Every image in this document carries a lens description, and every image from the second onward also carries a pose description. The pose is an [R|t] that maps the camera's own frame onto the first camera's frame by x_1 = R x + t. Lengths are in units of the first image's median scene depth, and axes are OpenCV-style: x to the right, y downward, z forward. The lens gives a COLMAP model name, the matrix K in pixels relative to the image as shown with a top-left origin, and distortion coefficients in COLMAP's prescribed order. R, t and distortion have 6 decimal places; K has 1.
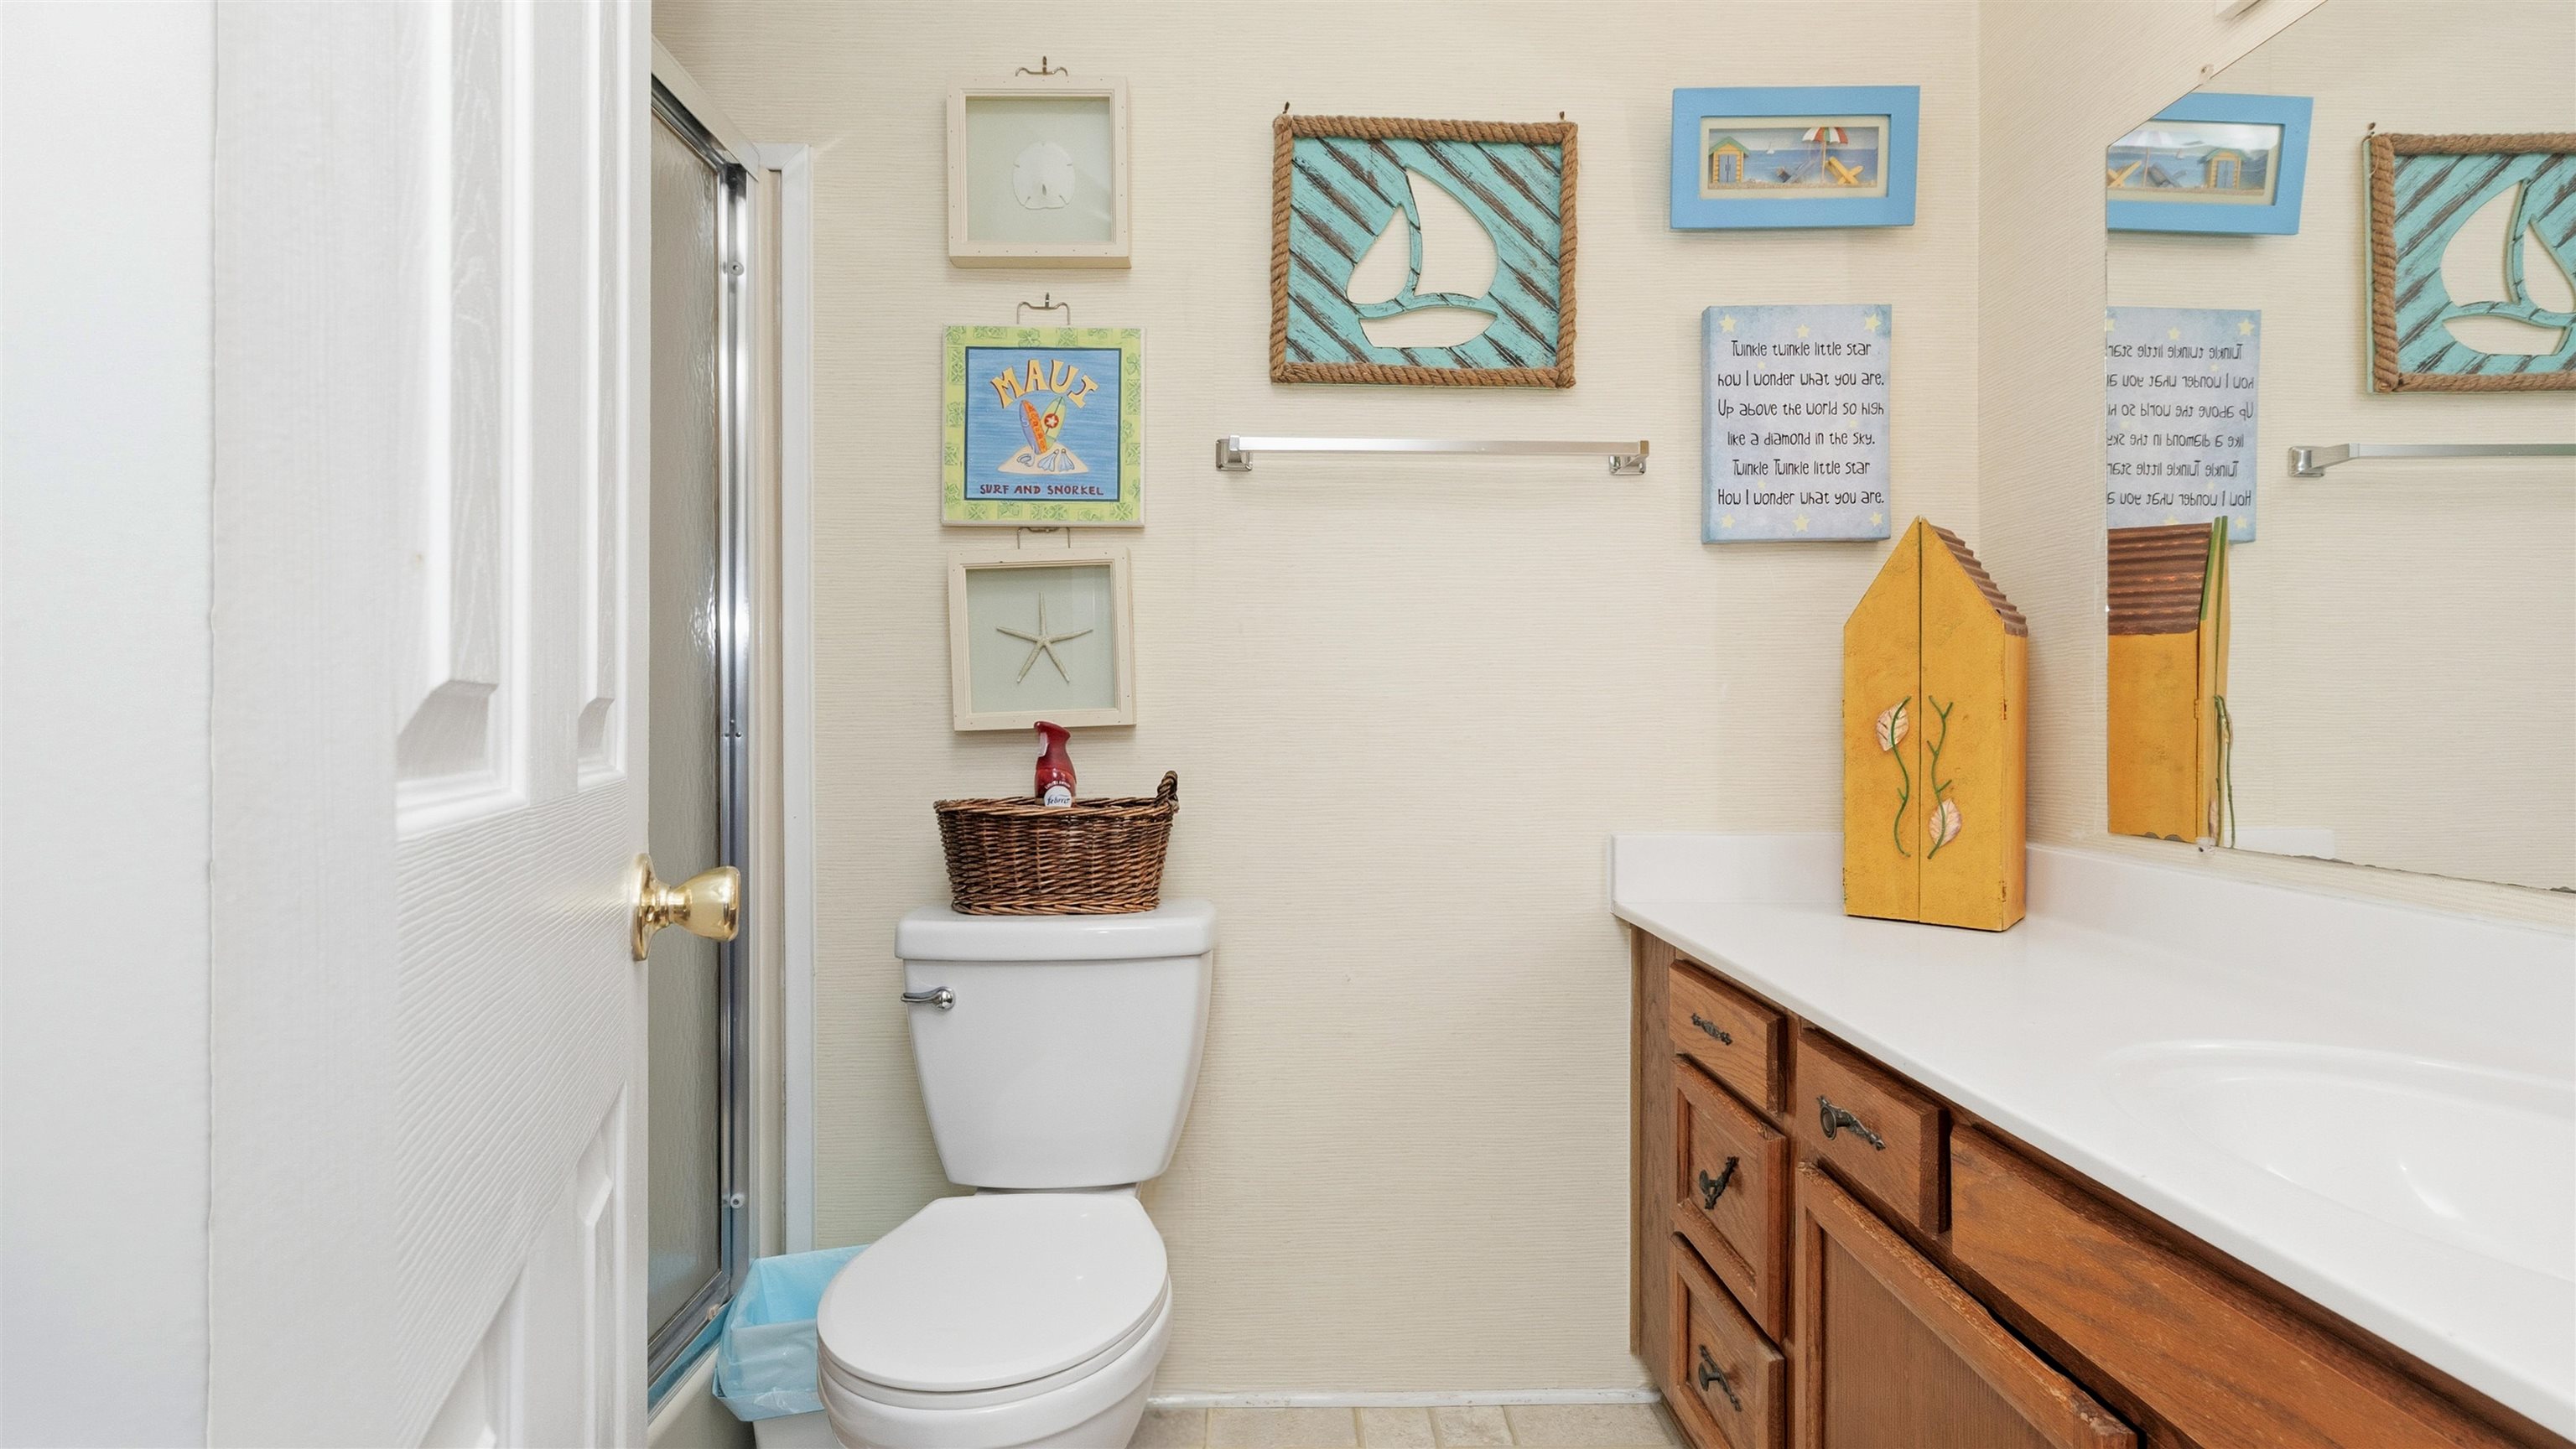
lens RADIAL K [[1173.5, 0, 1315.0], [0, 1173.5, 713.2], [0, 0, 1]] dist [0.003215, -0.000770]
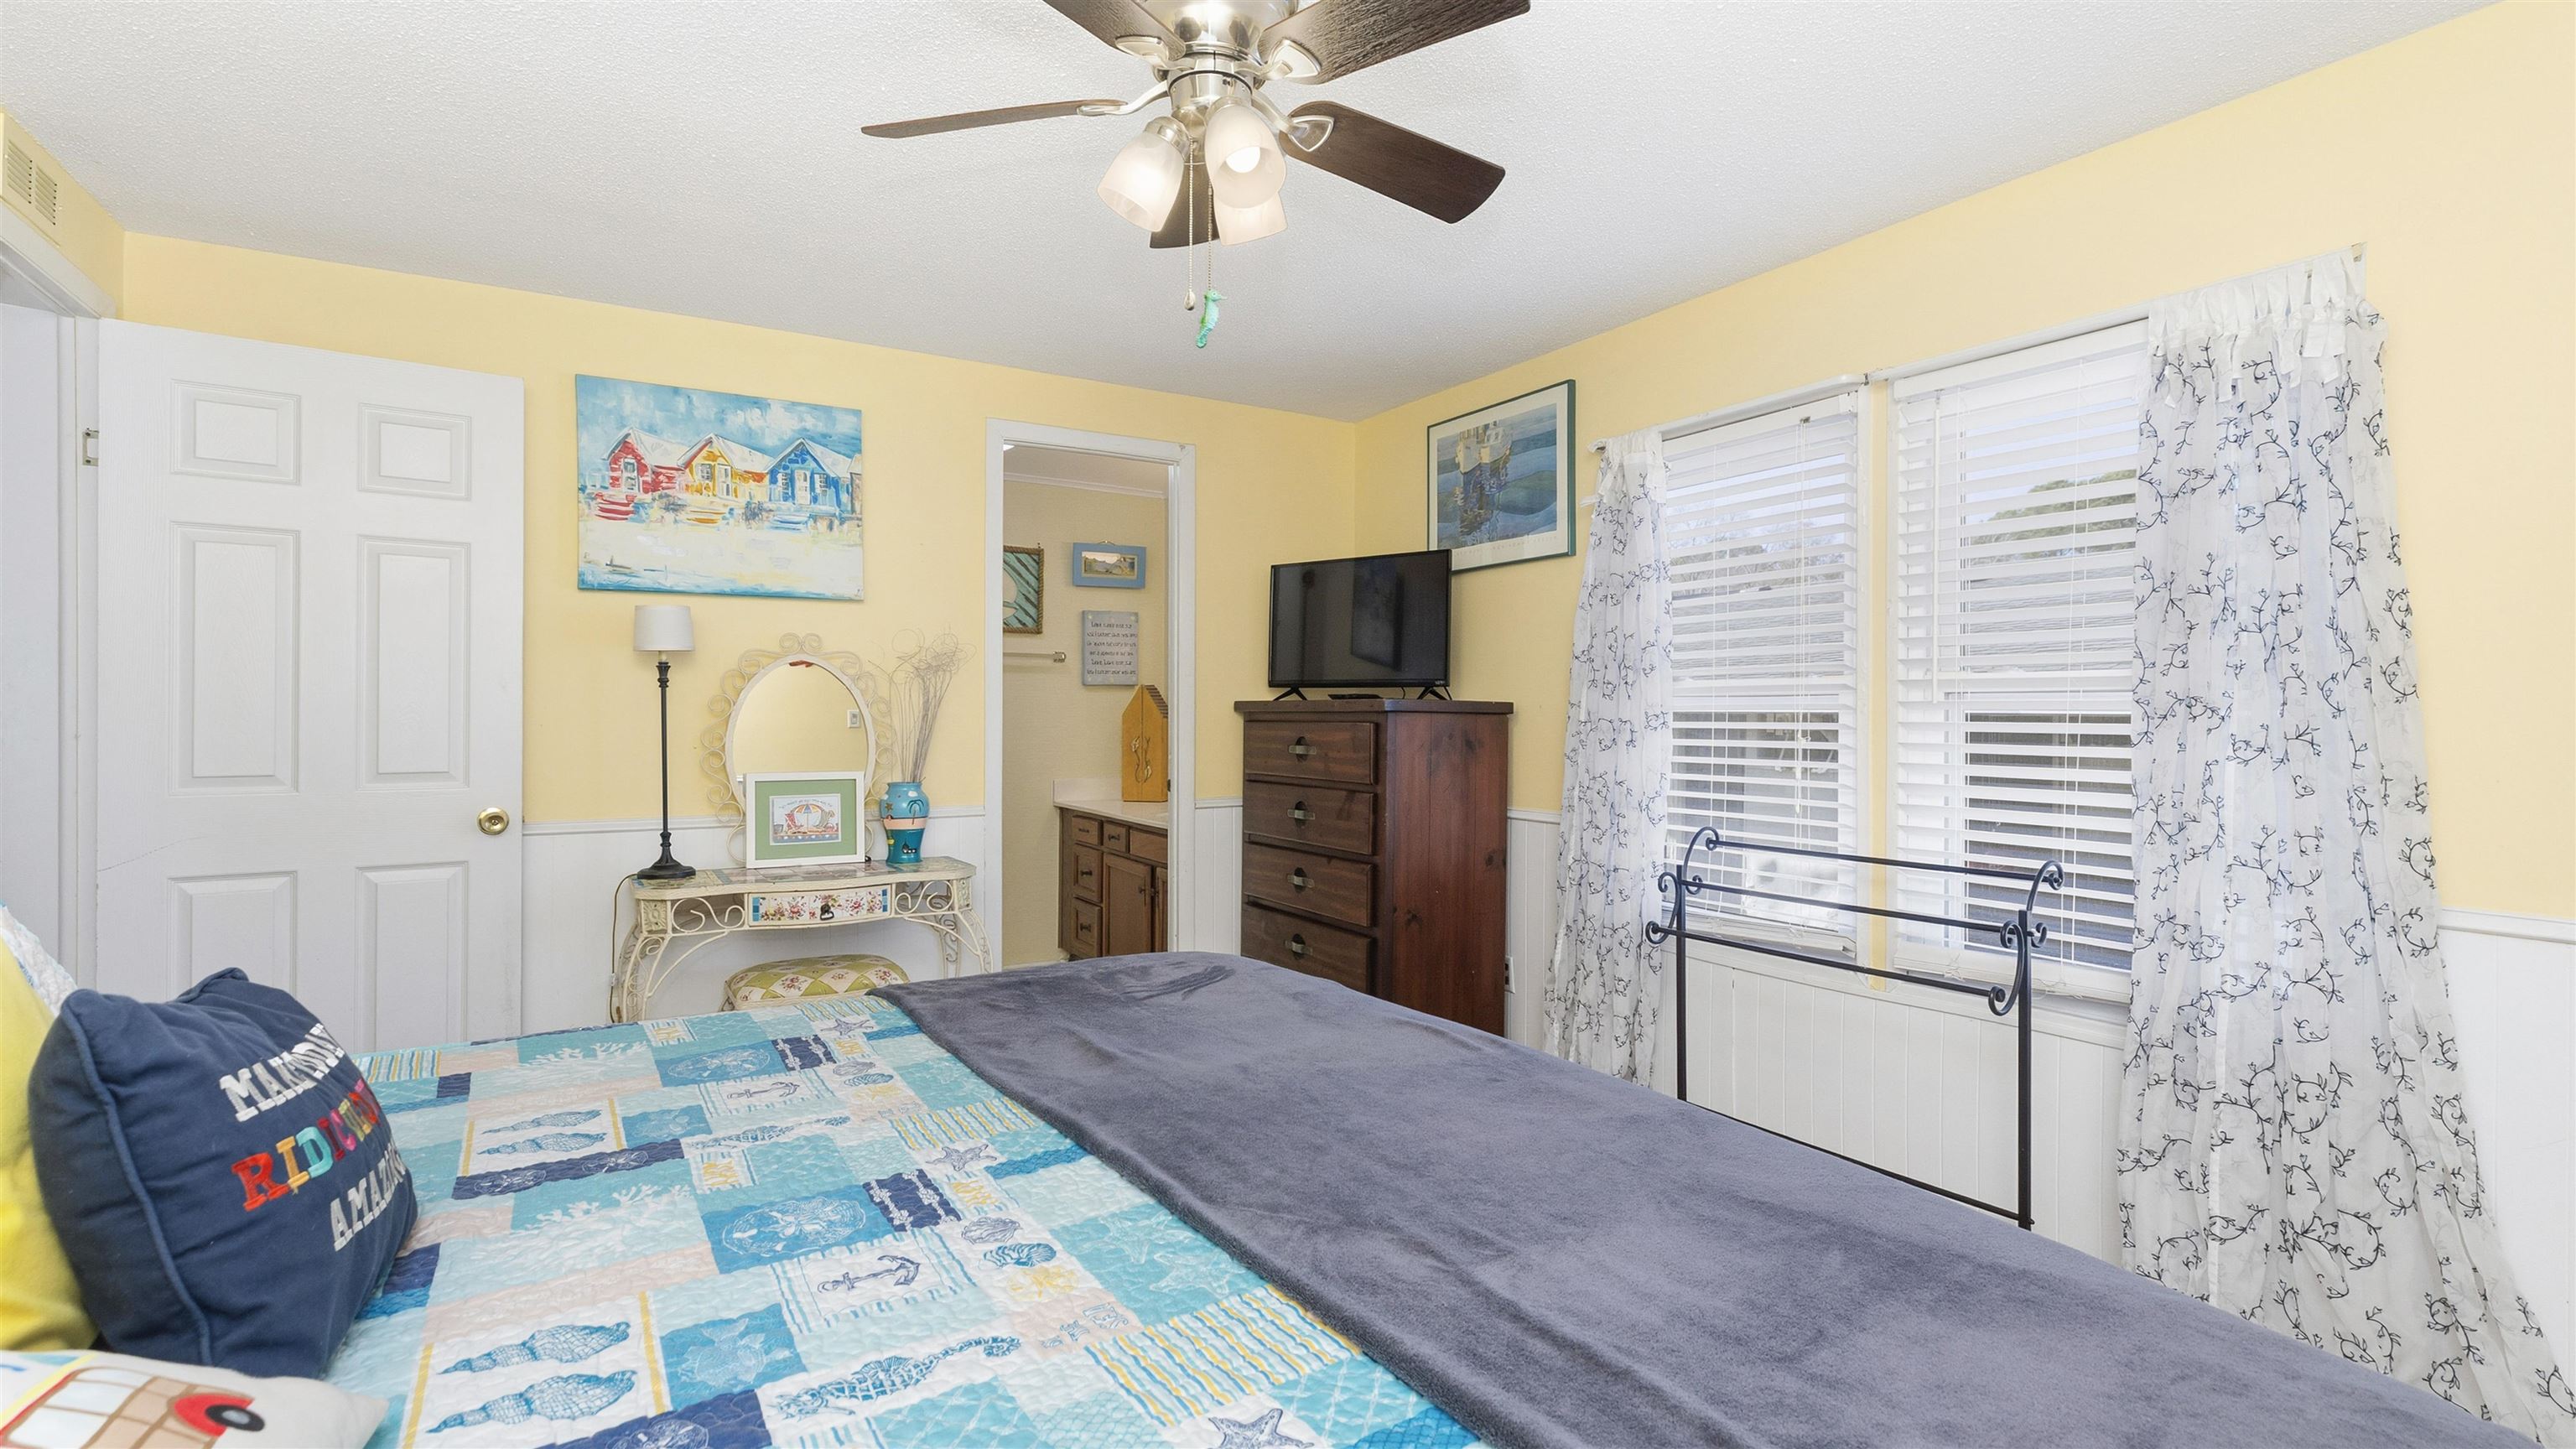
lens RADIAL K [[1173.5, 0, 1292.5], [0, 1173.5, 703.4], [0, 0, 1]] dist [0.003215, -0.000770]
pose [[0.874479, 0.008981, 0.484980, -0.702811], [-0.008800, 0.999958, -0.002650, -0.095215], [-0.484983, -0.001951, 0.874521, -2.027837]]
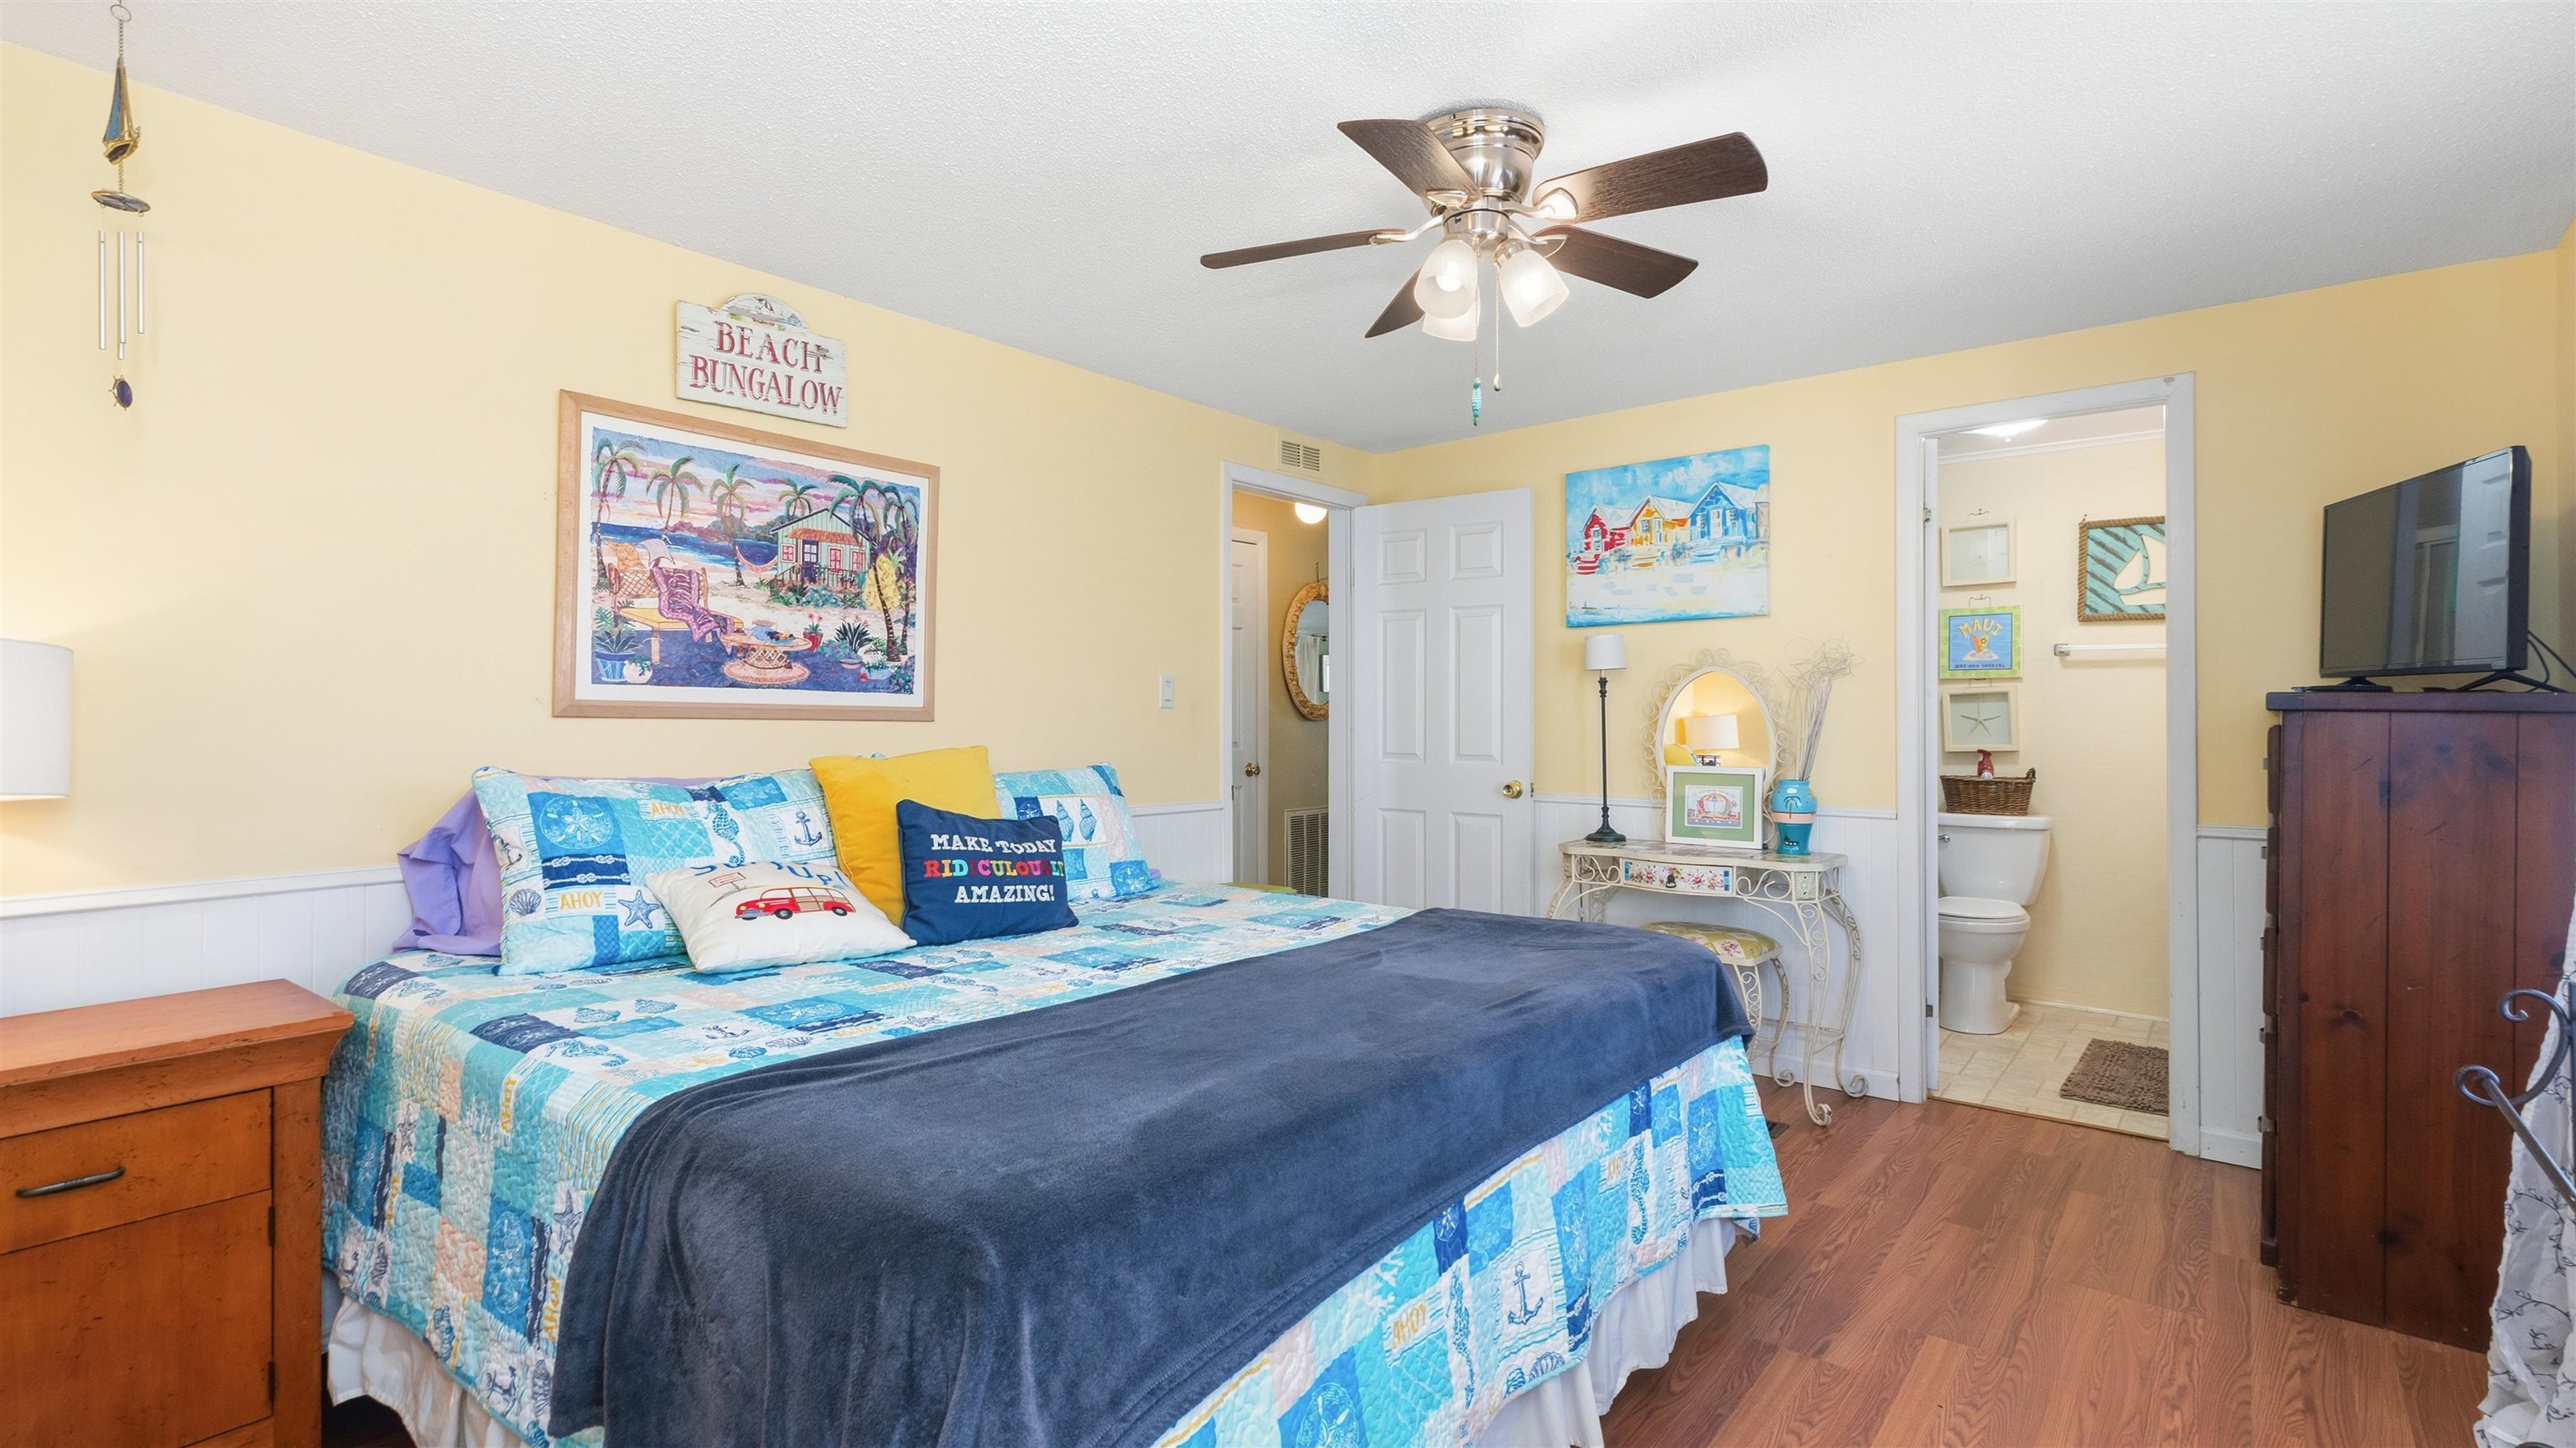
lens RADIAL K [[1173.4, 0, 1289.2], [0, 1173.4, 708.0], [0, 0, 1]] dist [0.003215, -0.000770]
pose [[0.746187, -0.002855, -0.665730, 0.402450], [0.003472, 0.999994, -0.000396, -0.095133], [0.665727, -0.002016, 0.746193, -2.183610]]
